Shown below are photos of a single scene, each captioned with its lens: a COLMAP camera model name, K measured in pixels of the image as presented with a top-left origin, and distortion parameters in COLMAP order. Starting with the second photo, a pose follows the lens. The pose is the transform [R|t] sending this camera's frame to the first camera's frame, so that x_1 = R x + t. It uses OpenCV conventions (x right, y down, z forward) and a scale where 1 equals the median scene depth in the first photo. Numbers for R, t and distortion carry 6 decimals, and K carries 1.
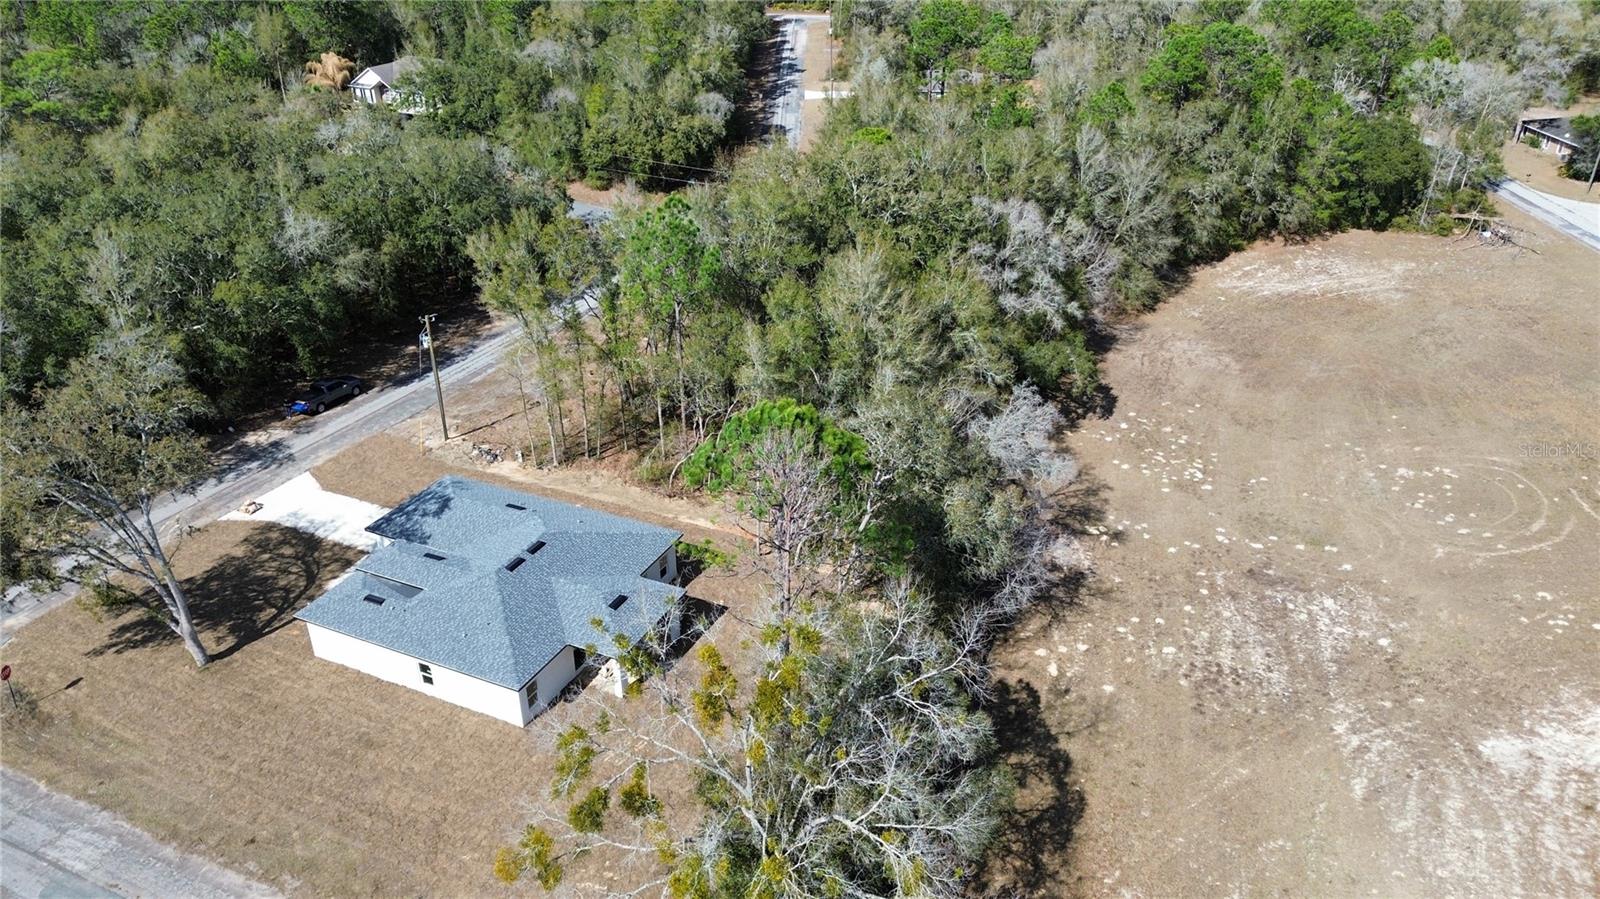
lens RADIAL K [[1136.5, 0, 802.7], [0, 1136.5, 446.4], [0, 0, 1]] dist [0.062314, -0.066649]
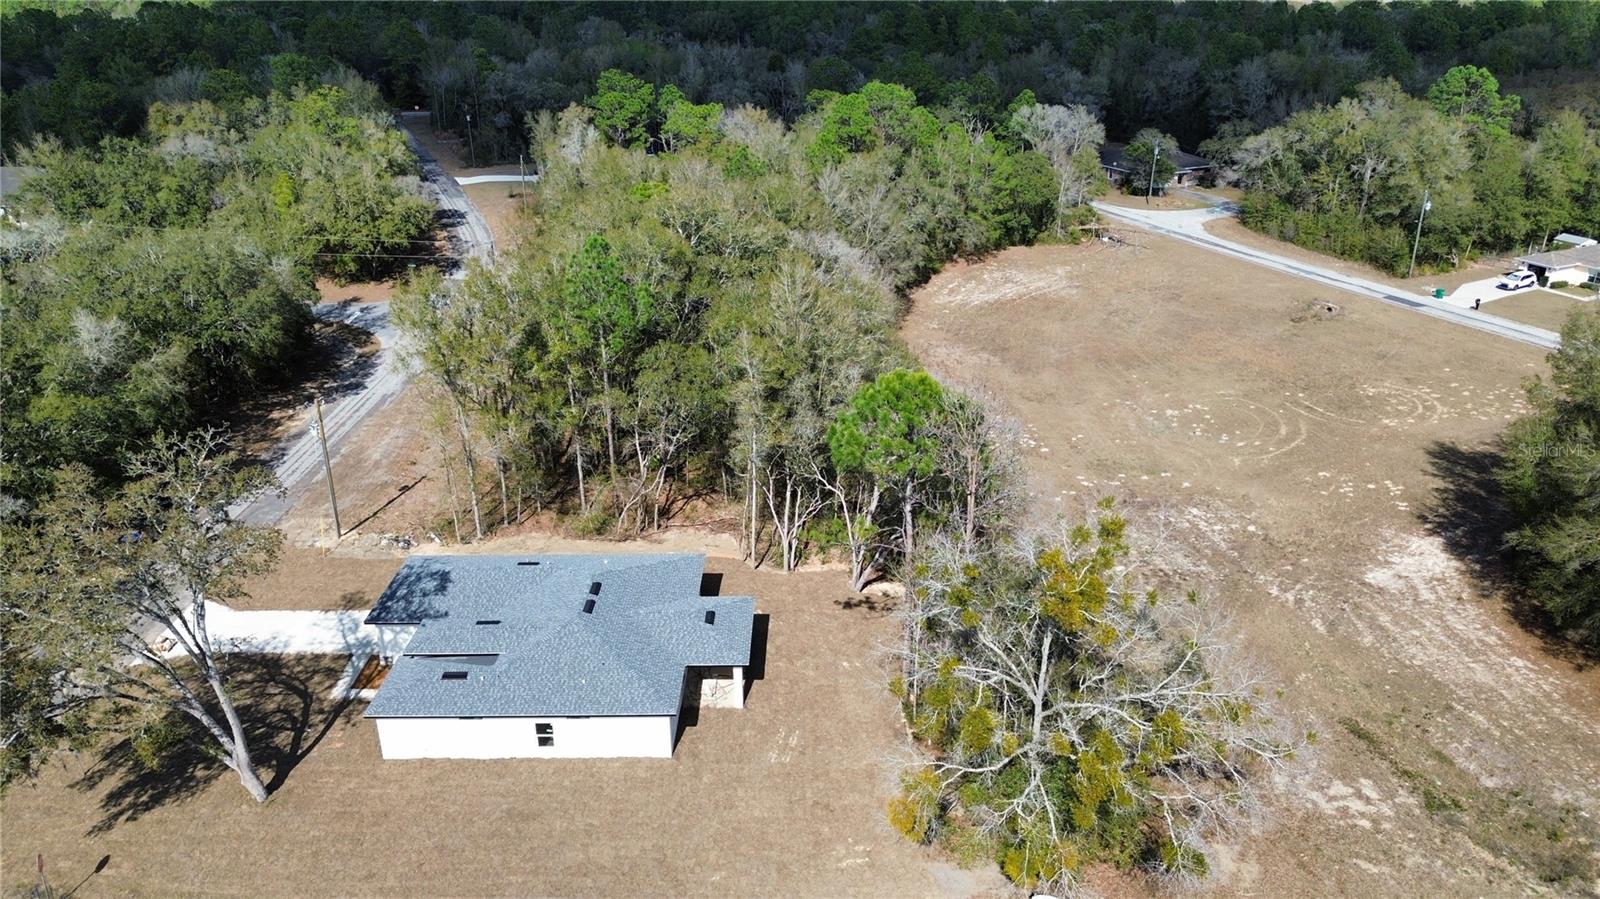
lens RADIAL K [[1136.5, 0, 802.7], [0, 1136.5, 446.4], [0, 0, 1]] dist [0.062314, -0.066649]
pose [[0.908612, -0.164339, 0.383948, -0.313042], [0.195887, 0.979627, -0.044262, 0.035422], [-0.368852, 0.115428, 0.922293, 0.027633]]
